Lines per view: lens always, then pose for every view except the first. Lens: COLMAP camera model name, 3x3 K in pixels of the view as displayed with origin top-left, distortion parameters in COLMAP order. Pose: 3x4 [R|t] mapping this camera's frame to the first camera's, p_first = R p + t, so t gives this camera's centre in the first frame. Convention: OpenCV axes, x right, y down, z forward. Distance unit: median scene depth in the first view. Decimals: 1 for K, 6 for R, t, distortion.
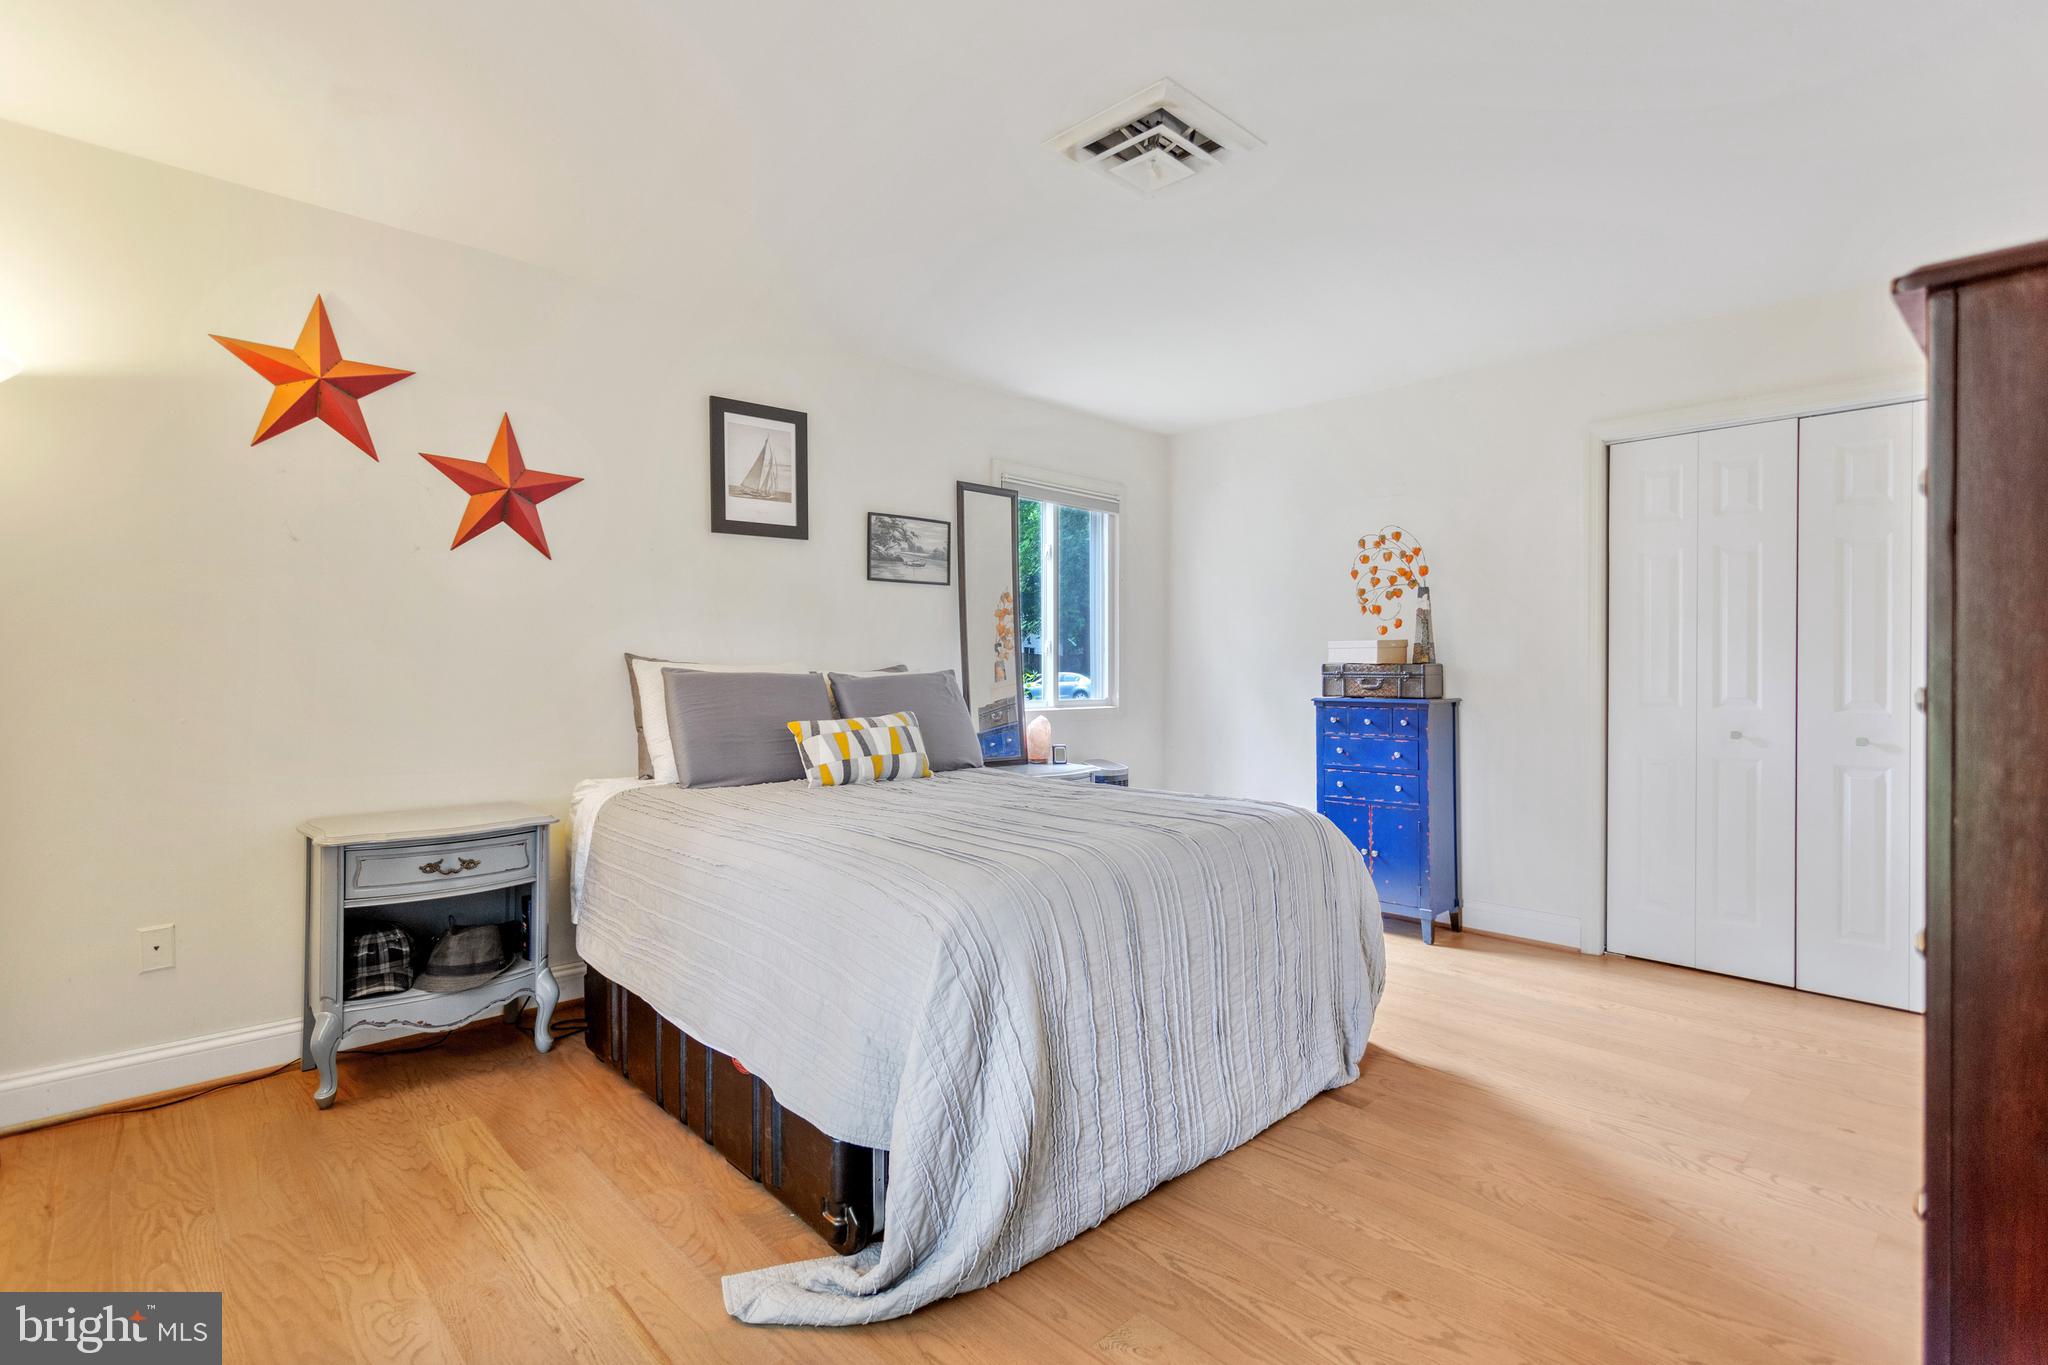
lens RADIAL K [[969.2, 0, 1022.5], [0, 969.2, 673.8], [0, 0, 1]] dist [0.006618, 0.000186]
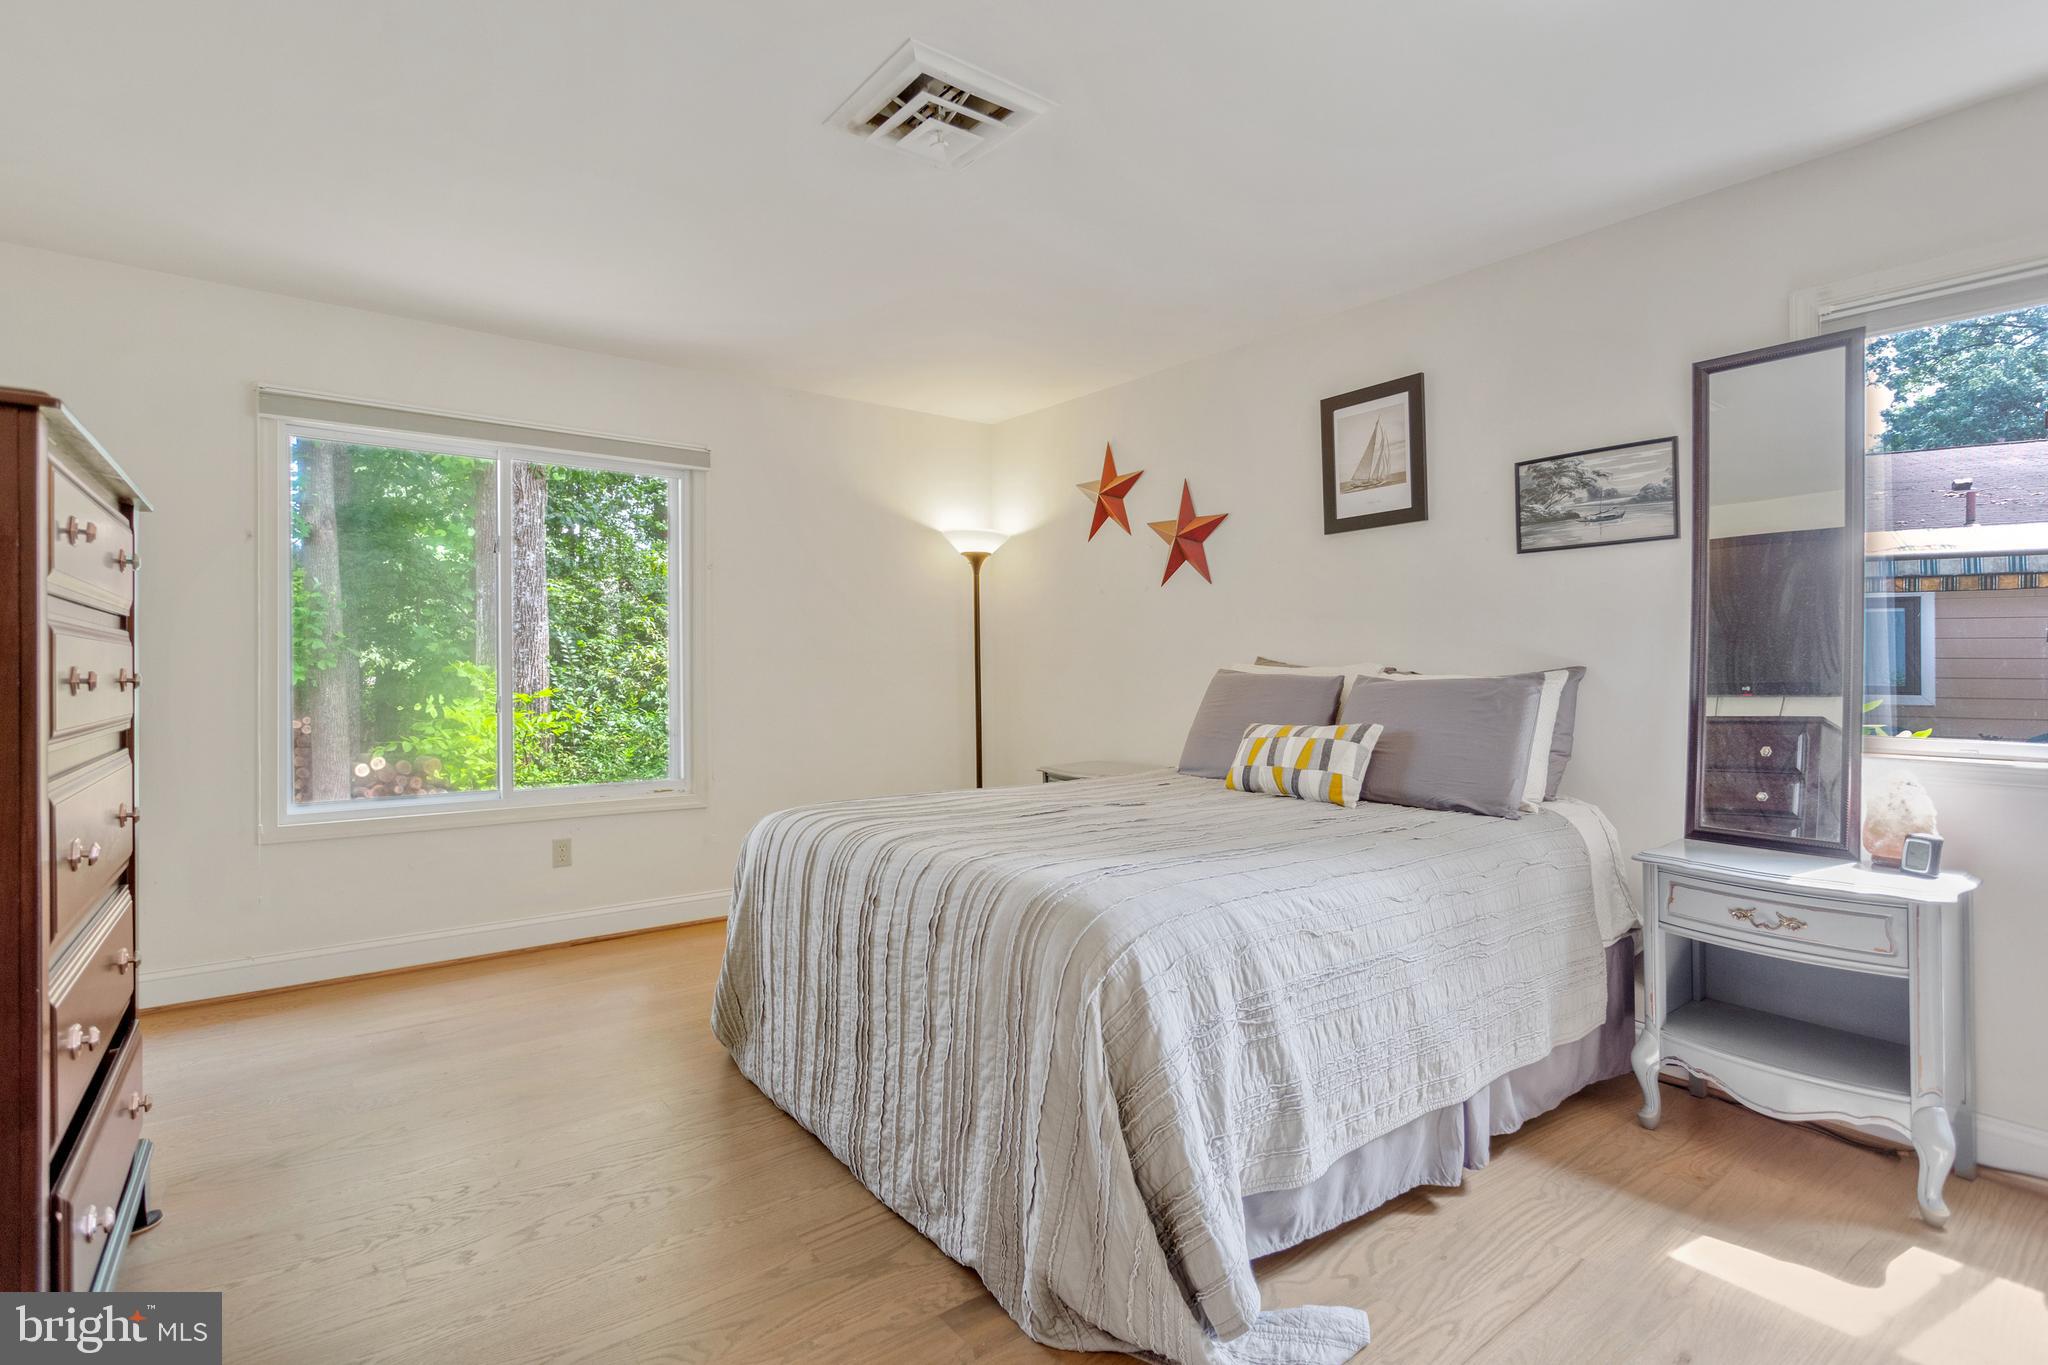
lens RADIAL K [[969.2, 0, 1020.9], [0, 969.2, 676.4], [0, 0, 1]] dist [0.006618, 0.000186]
pose [[-0.093709, 0.009545, -0.995554, 0.666728], [-0.009621, 0.999899, 0.010493, -0.005918], [0.995553, 0.010561, -0.093608, 0.729880]]
